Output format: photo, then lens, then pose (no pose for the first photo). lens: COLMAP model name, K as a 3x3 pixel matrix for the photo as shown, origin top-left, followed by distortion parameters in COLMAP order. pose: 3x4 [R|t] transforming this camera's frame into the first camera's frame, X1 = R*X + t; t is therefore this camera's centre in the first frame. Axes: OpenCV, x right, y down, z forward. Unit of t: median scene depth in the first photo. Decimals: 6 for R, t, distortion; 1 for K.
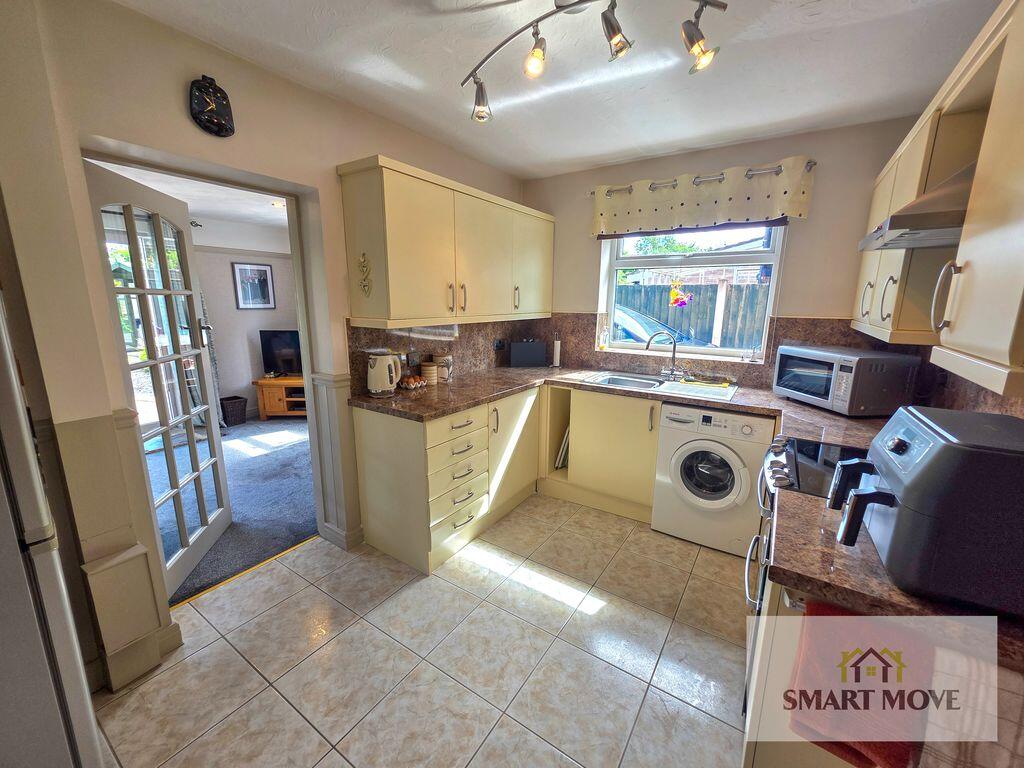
lens RADIAL K [[409.2, 0, 512.0], [0, 409.2, 384.0], [0, 0, 1]] dist [0.000222, 0.000122]
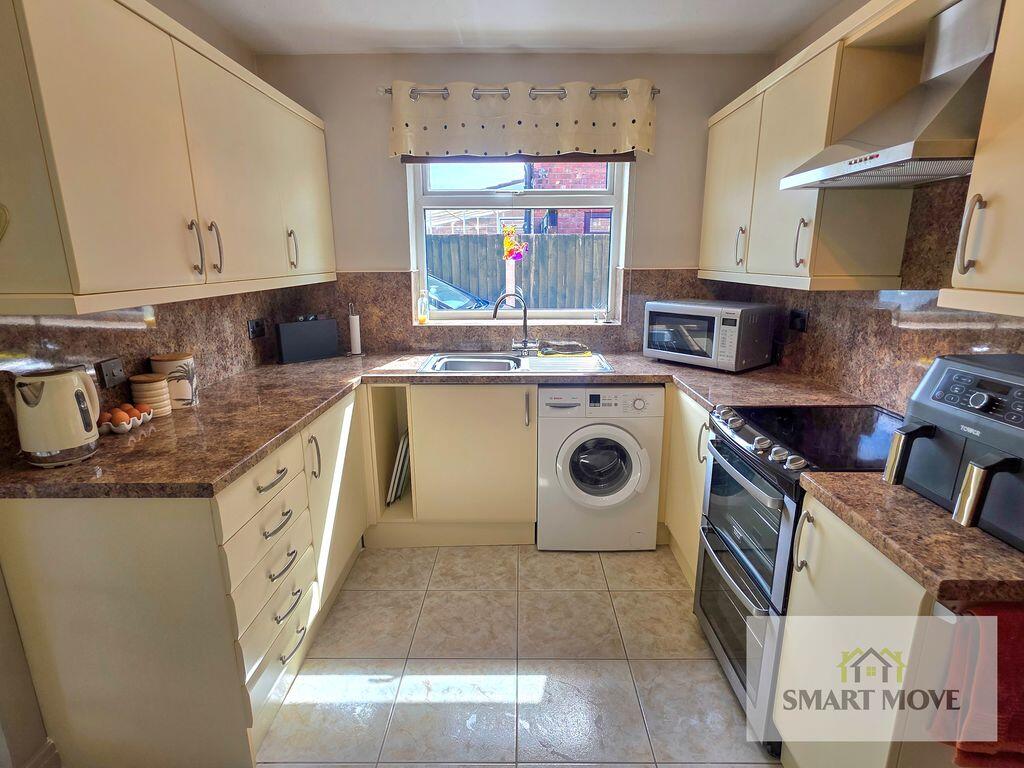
lens RADIAL K [[517.1, 0, 512.0], [0, 517.1, 384.0], [0, 0, 1]] dist [0.001899, -0.000053]
pose [[0.835031, -0.143454, 0.531172, -0.173146], [0.123498, 0.989647, 0.073128, -0.032953], [-0.536163, 0.004534, 0.844102, 0.204151]]
